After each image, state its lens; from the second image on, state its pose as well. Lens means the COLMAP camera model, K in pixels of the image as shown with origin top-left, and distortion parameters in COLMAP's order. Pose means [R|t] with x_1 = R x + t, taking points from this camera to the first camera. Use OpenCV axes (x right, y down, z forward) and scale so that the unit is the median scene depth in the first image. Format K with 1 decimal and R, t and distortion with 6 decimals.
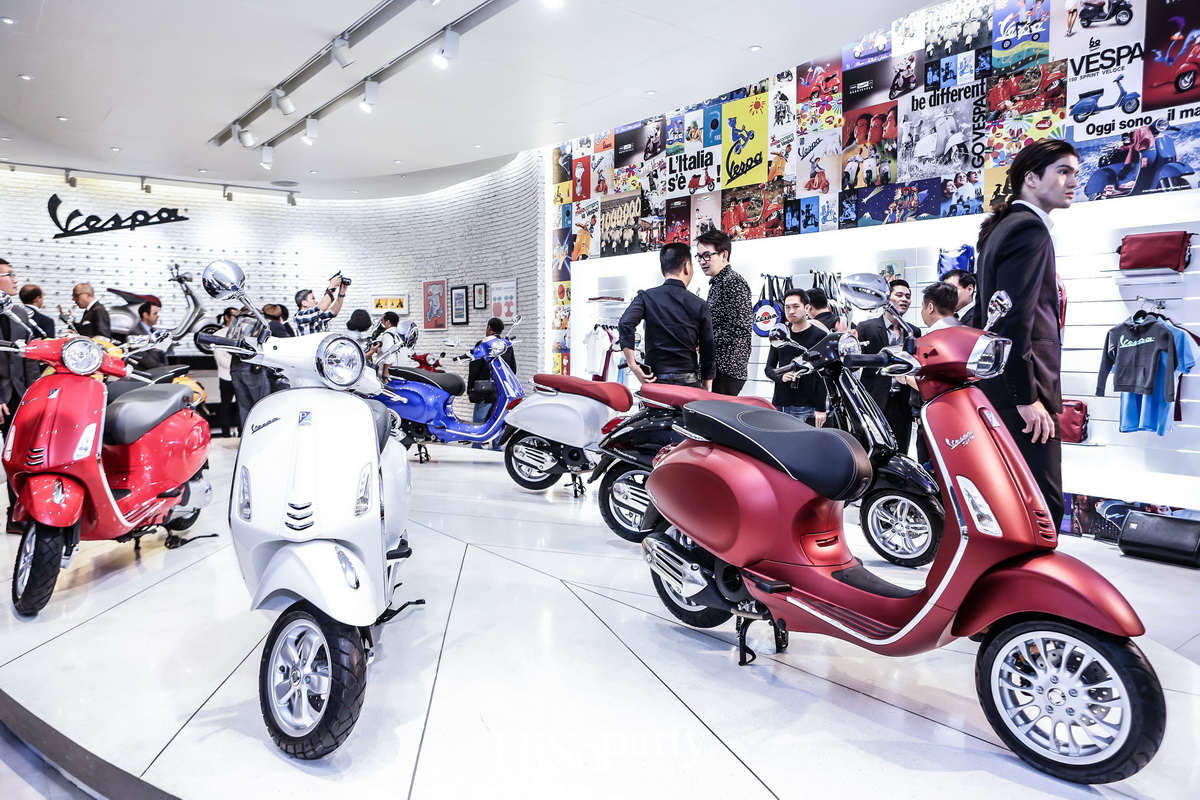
lens RADIAL K [[796.4, 0, 600.0], [0, 796.4, 400.0], [0, 0, 1]] dist [-0.055918, 0.003907]
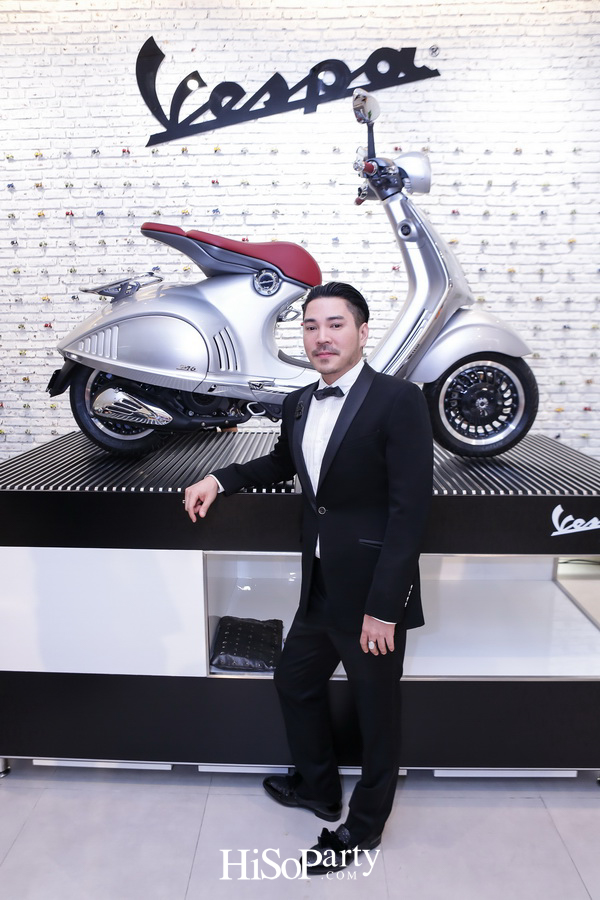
lens RADIAL K [[597.3, 0, 300.0], [0, 597.3, 450.0], [0, 0, 1]] dist [-0.055918, 0.003907]
pose [[0.755691, 0.128065, -0.642286, -0.395082], [-0.054981, 0.989639, 0.132634, -0.083990], [0.652617, -0.064917, 0.754902, 0.777327]]
